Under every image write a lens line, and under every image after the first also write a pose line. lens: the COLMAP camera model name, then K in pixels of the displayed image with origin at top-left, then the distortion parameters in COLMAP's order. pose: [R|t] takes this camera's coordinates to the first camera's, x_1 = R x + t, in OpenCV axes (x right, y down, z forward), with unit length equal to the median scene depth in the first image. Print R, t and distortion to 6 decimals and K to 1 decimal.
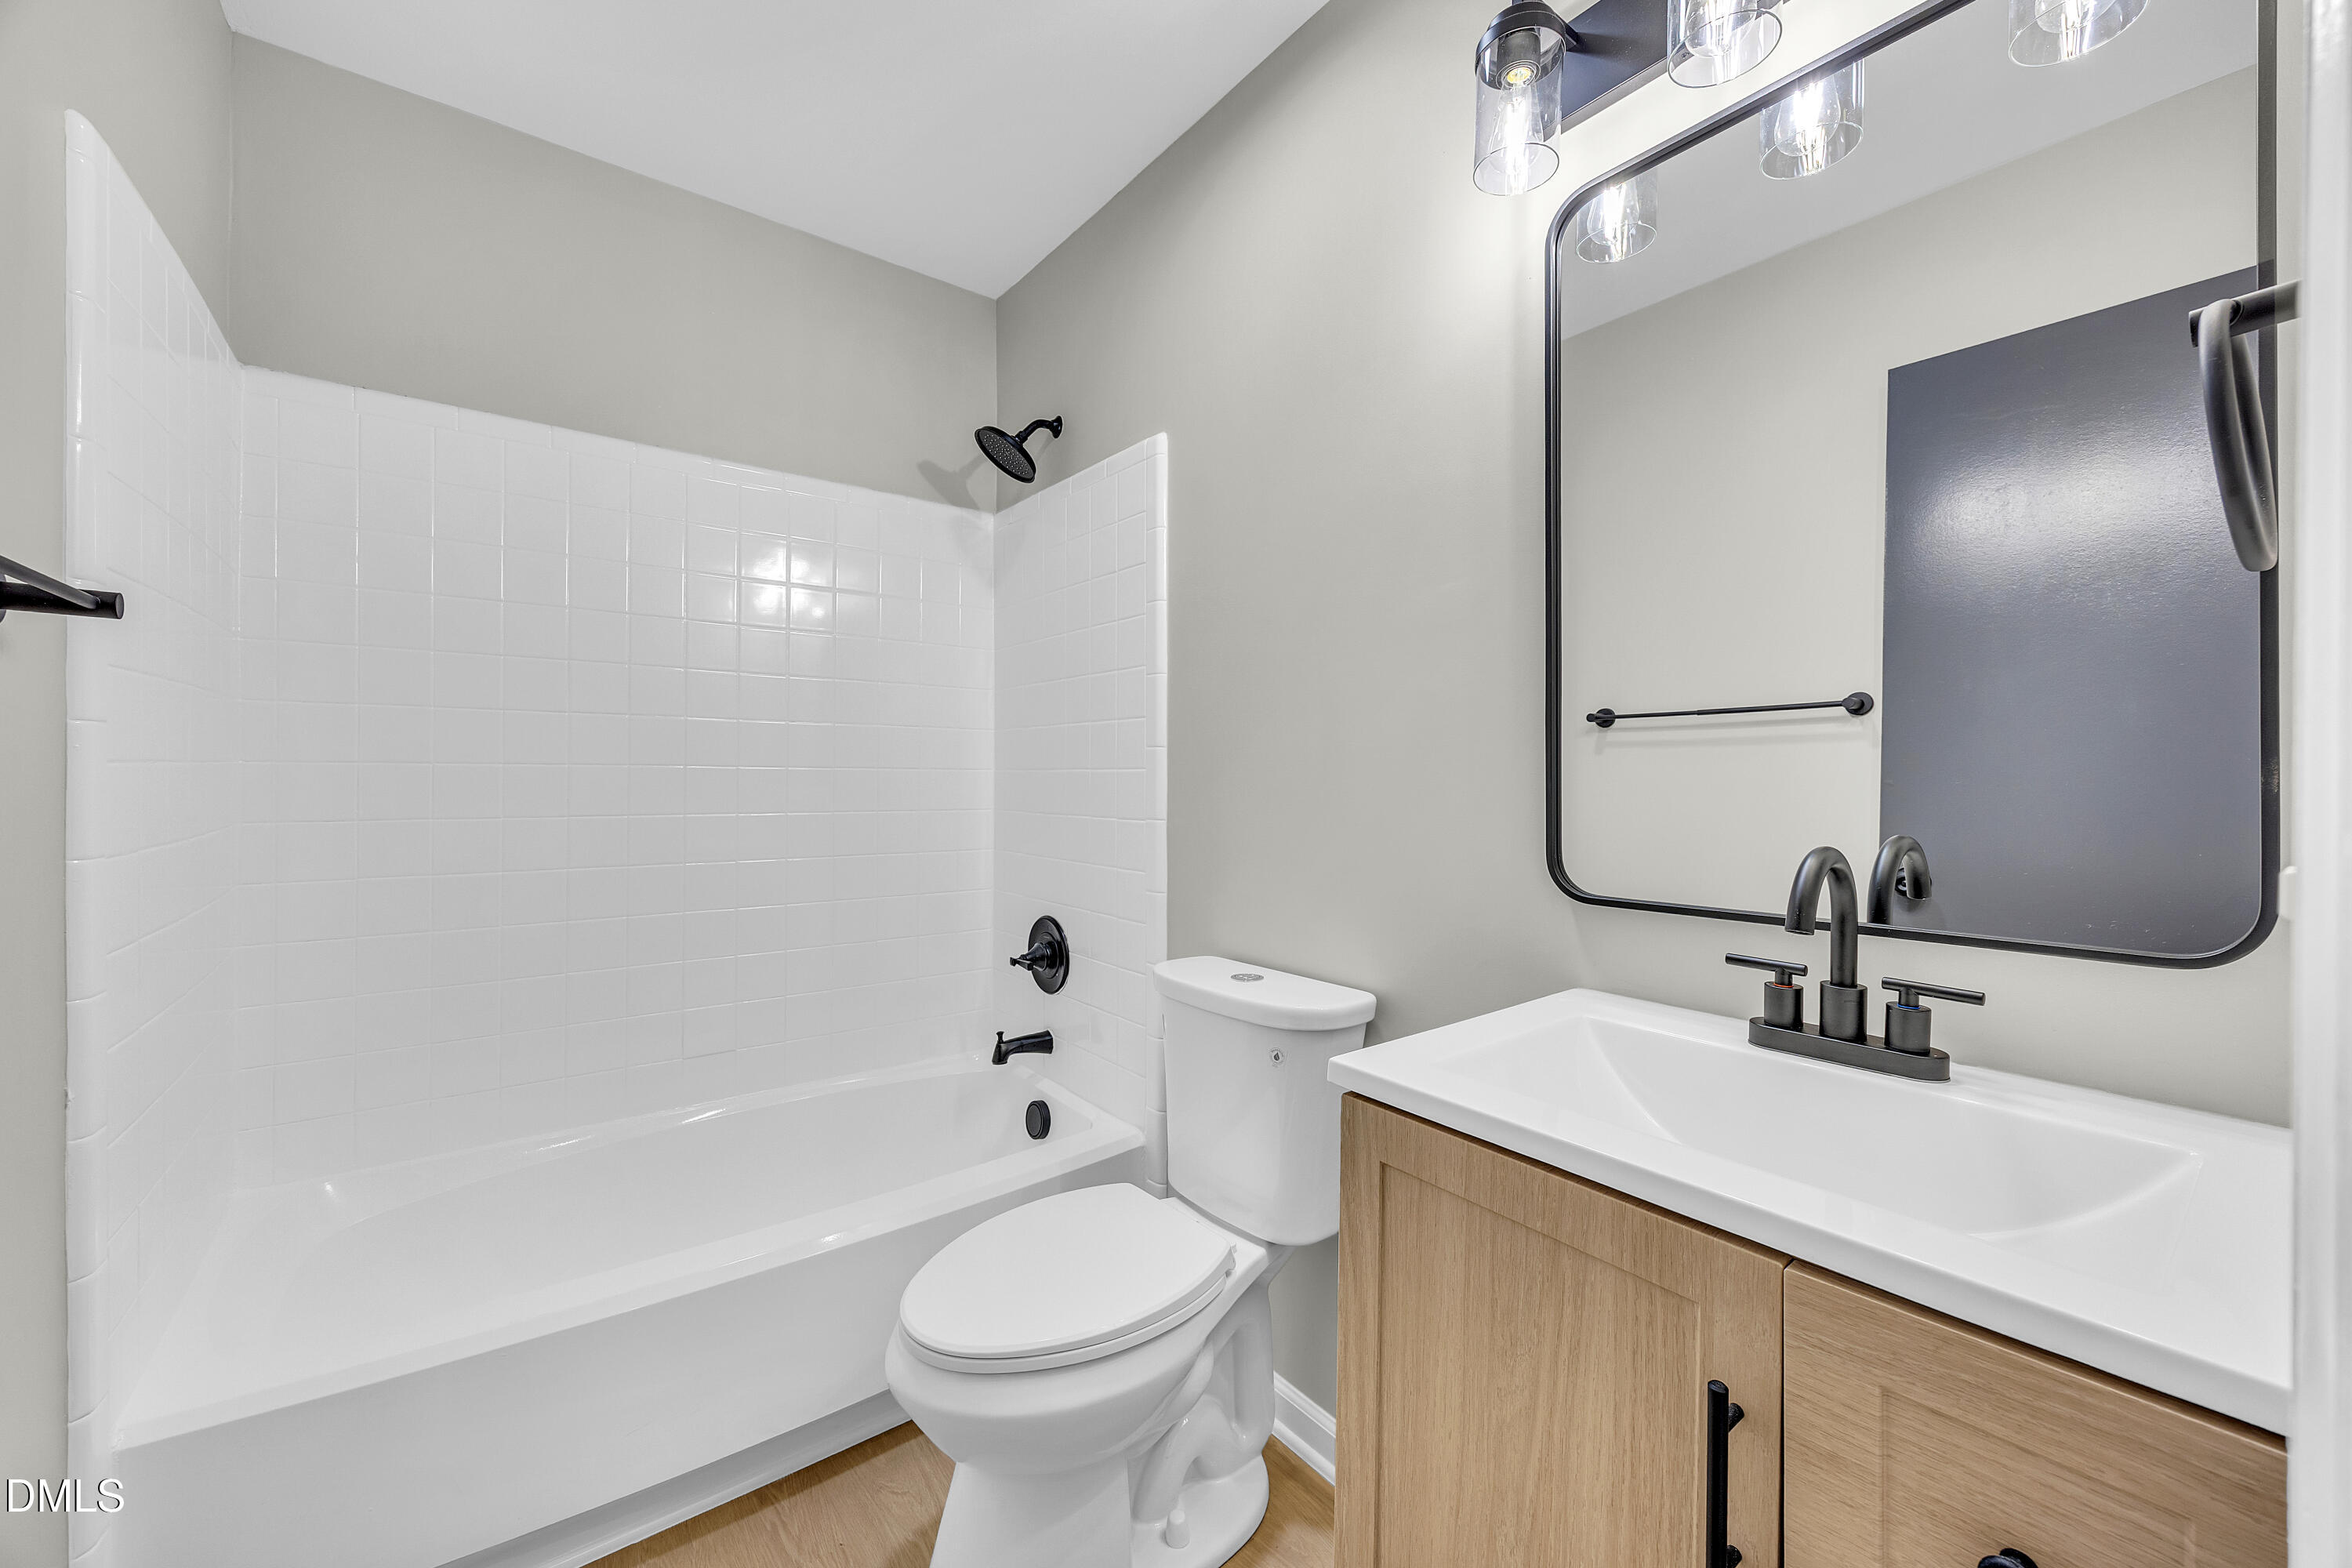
lens RADIAL K [[903.0, 0, 1176.0], [0, 903.0, 784.0], [0, 0, 1]] dist [0.000244, -0.000001]
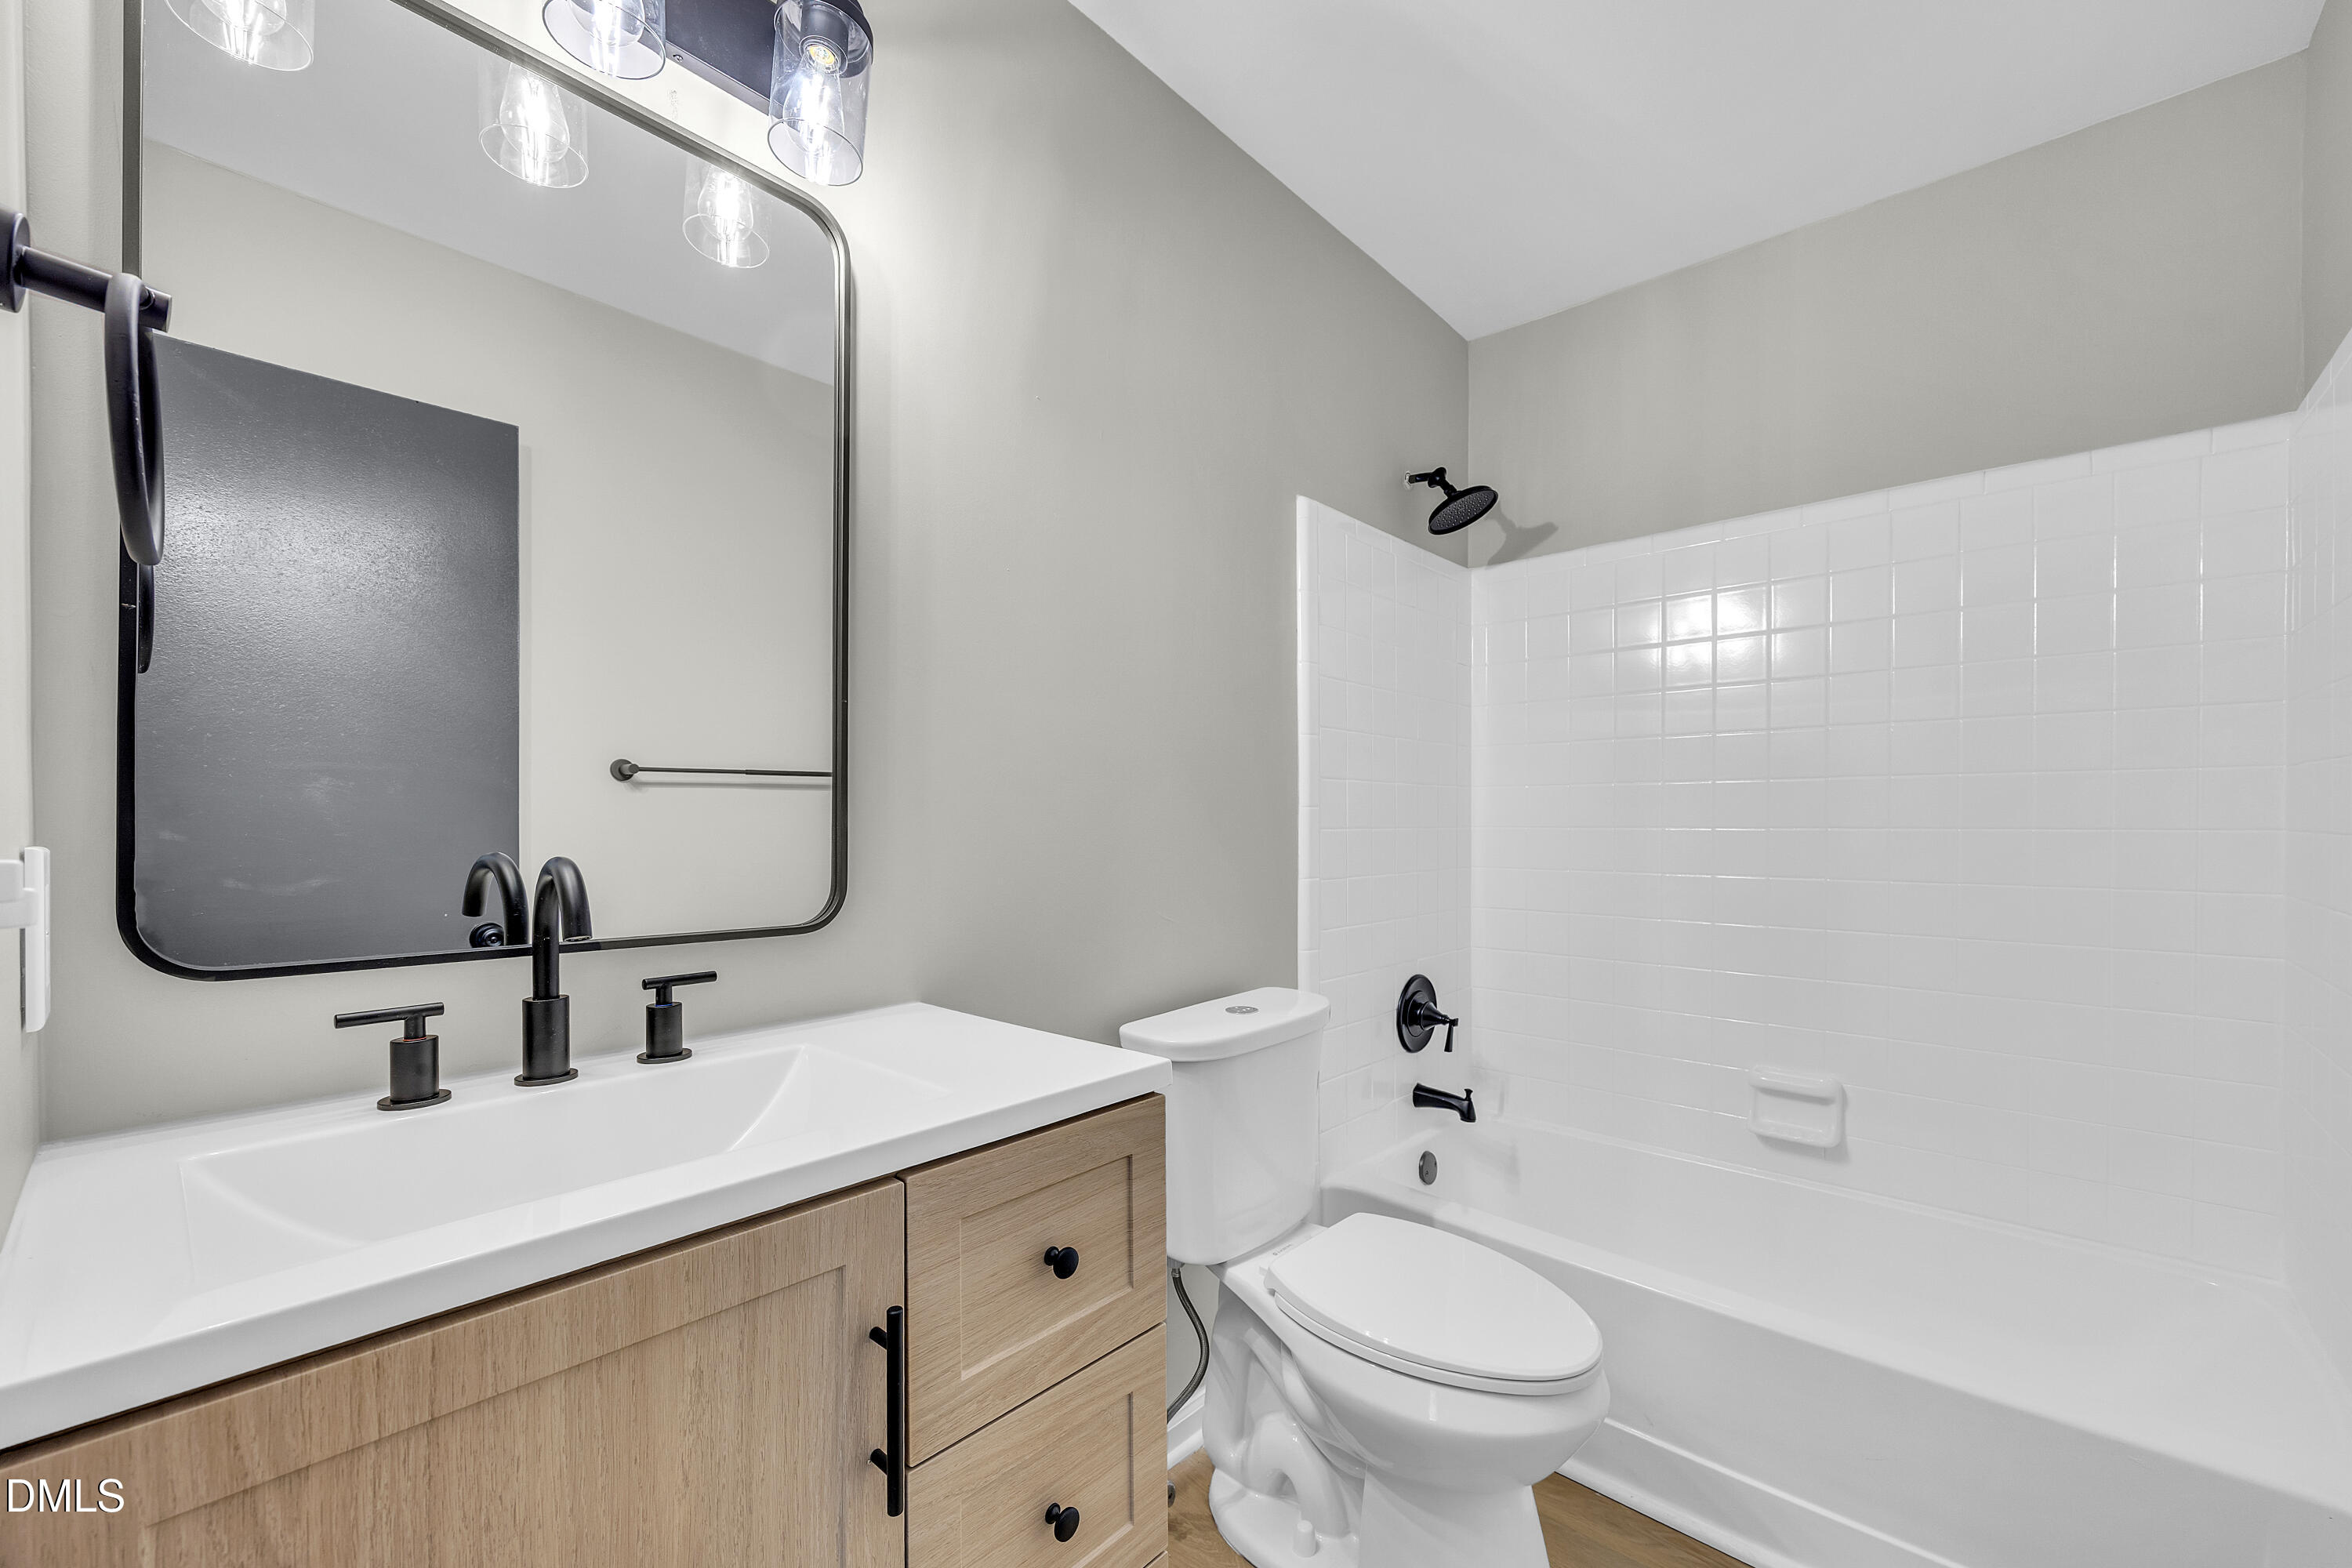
lens RADIAL K [[903.0, 0, 1176.0], [0, 903.0, 784.0], [0, 0, 1]] dist [0.000244, -0.000001]
pose [[-0.180095, 0.022494, 0.983392, -0.527940], [0.004229, 0.999747, -0.022094, 0.004969], [-0.983640, 0.000180, -0.180144, 0.689457]]
